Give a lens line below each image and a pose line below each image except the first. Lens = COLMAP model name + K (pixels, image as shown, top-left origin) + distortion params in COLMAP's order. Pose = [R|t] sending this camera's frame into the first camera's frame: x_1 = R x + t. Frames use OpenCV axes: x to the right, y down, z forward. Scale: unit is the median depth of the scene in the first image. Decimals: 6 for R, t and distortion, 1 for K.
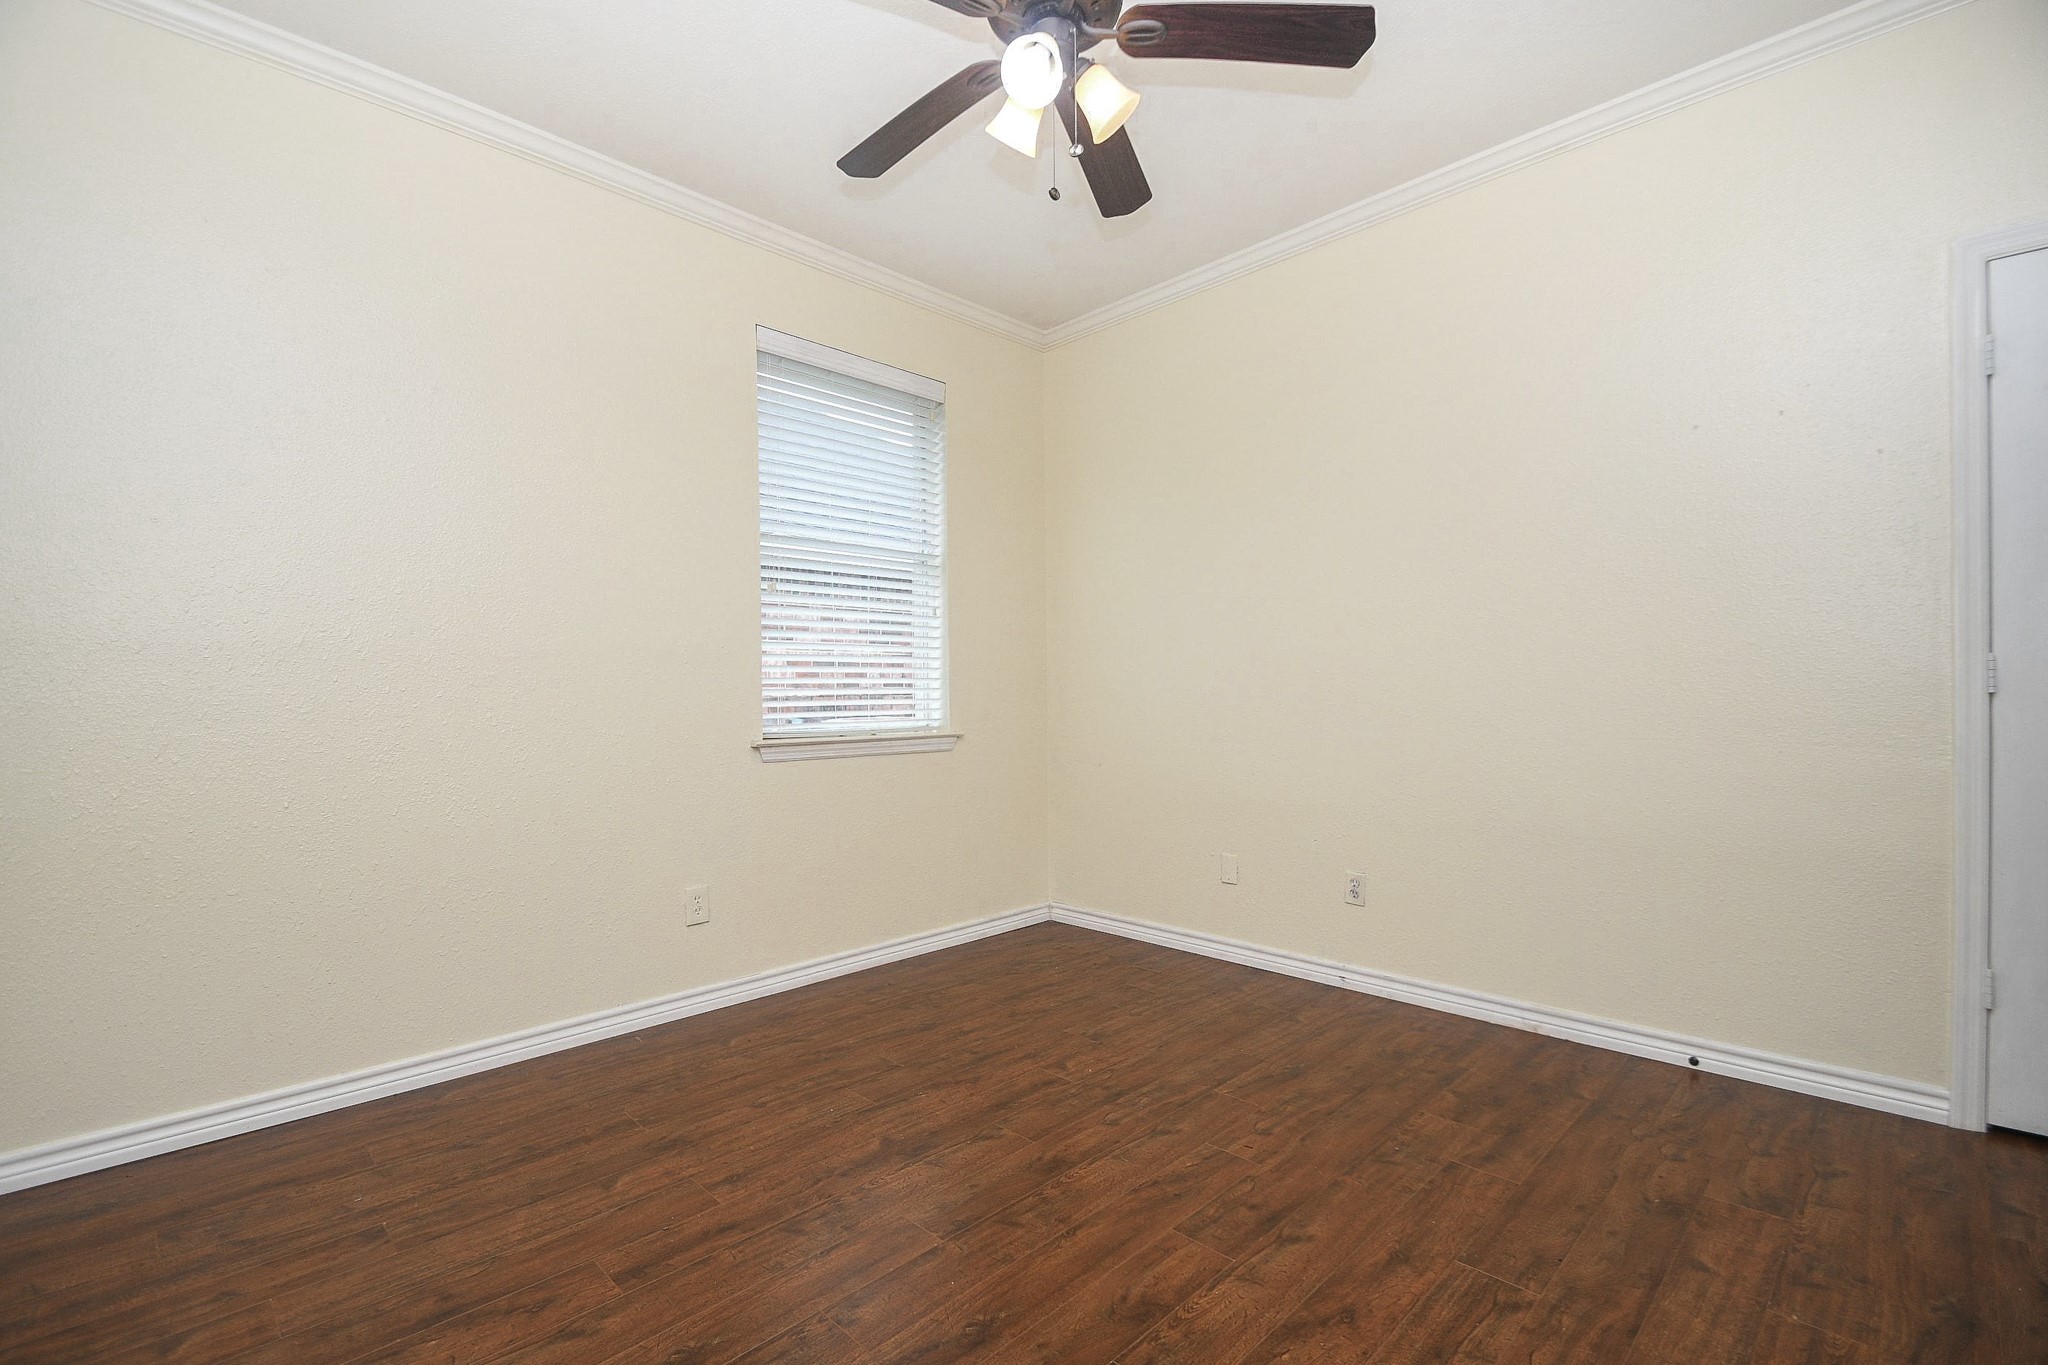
lens RADIAL K [[914.8, 0, 1003.4], [0, 914.8, 690.1], [0, 0, 1]] dist [-0.000251, -0.001759]
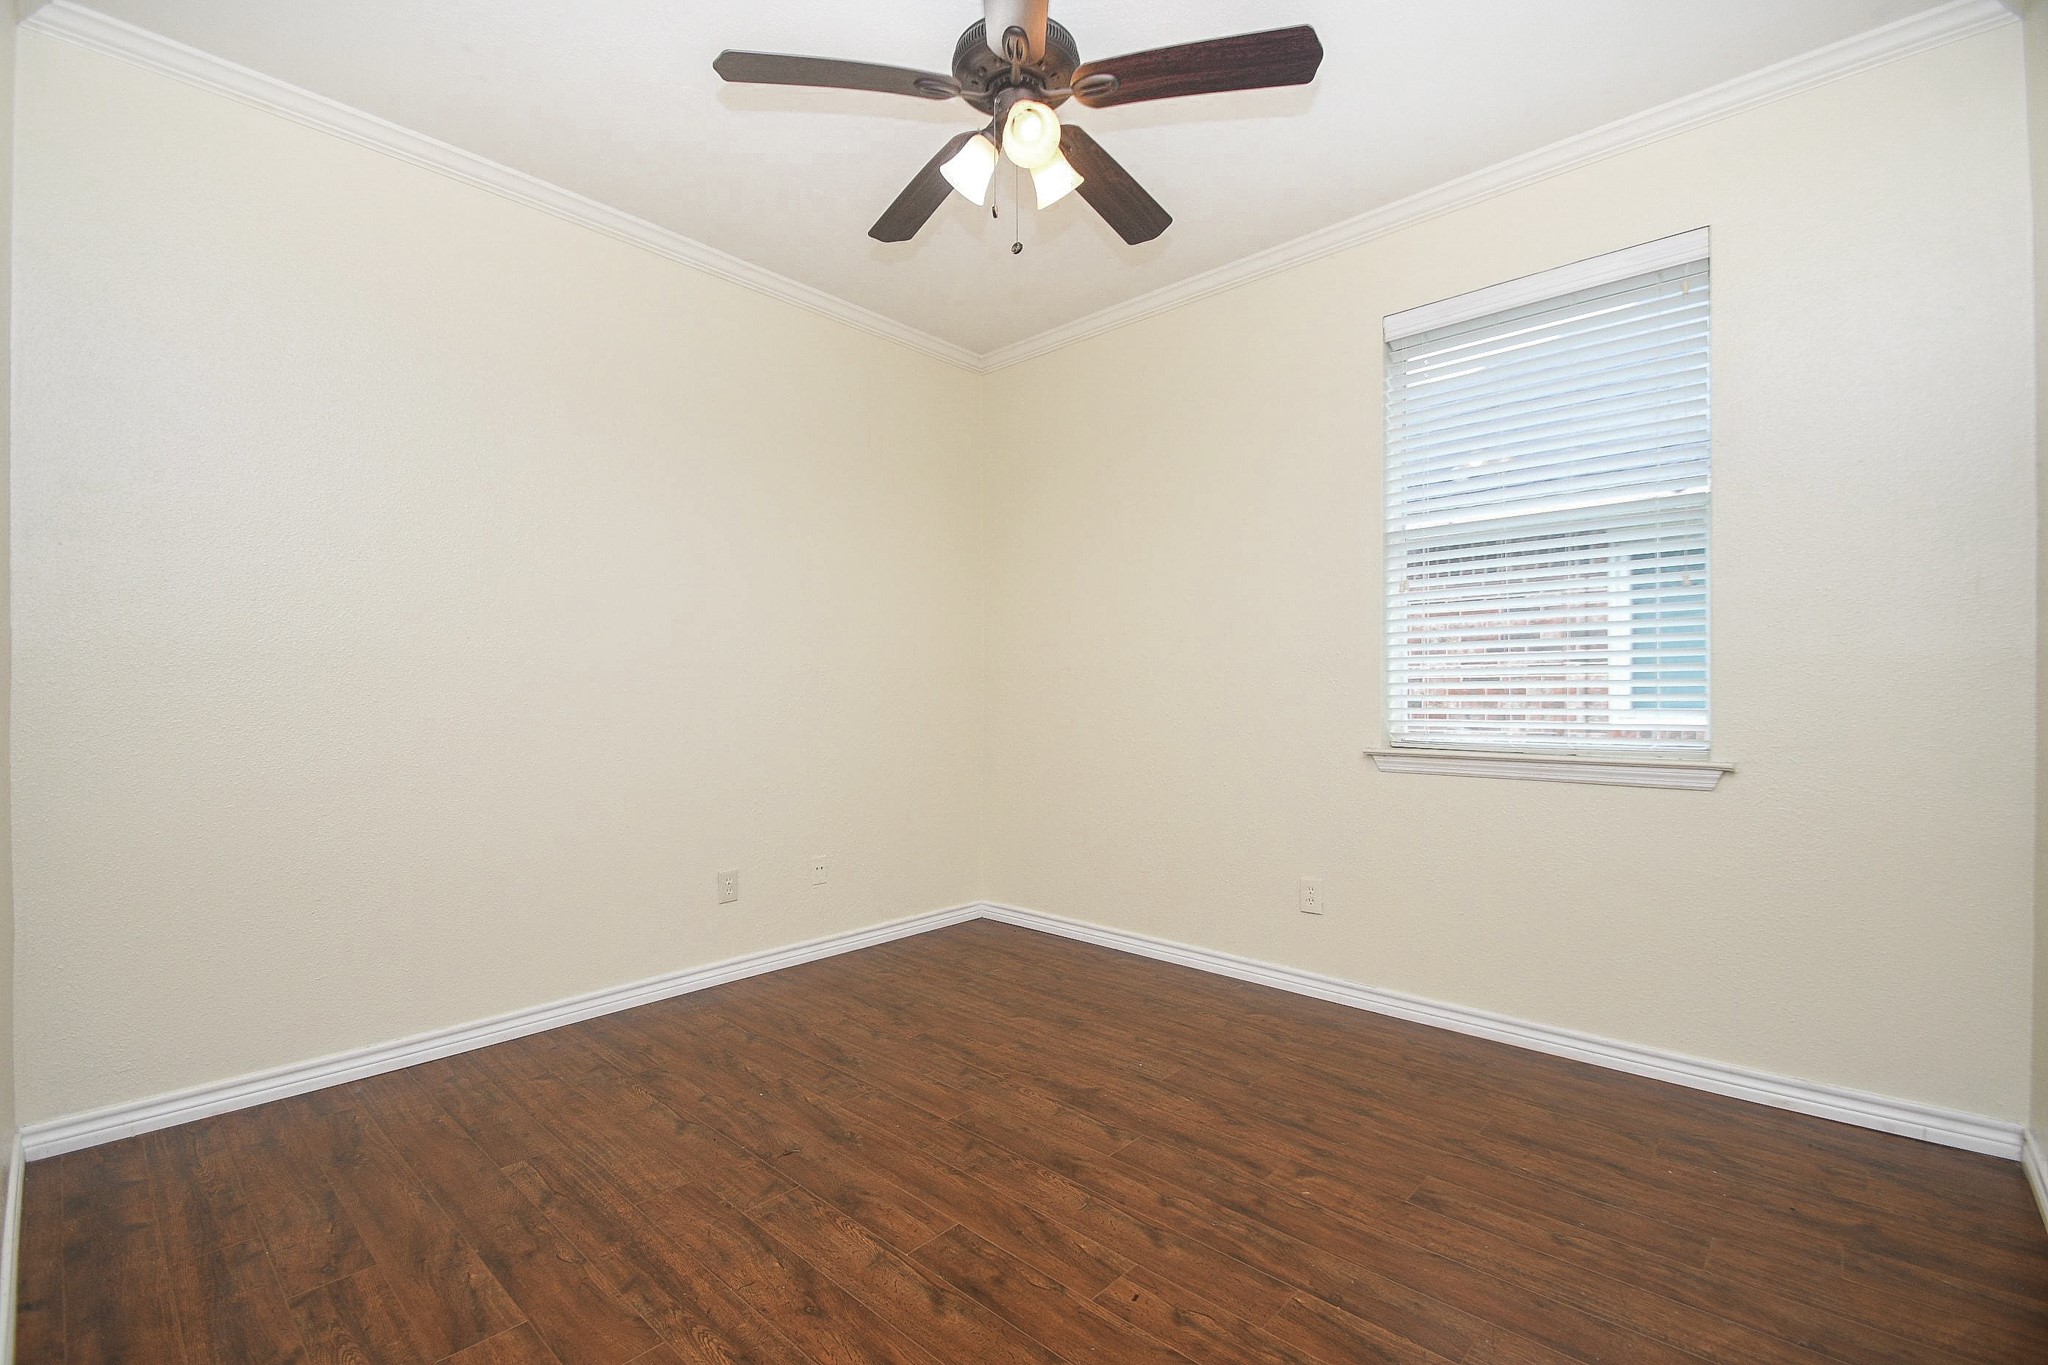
lens RADIAL K [[914.8, 0, 1003.2], [0, 914.8, 680.6], [0, 0, 1]] dist [-0.000251, -0.001759]
pose [[0.027324, -0.004013, -0.999619, 1.010585], [0.004464, 0.999982, -0.003893, -0.021055], [0.999617, -0.004356, 0.027341, 0.842085]]
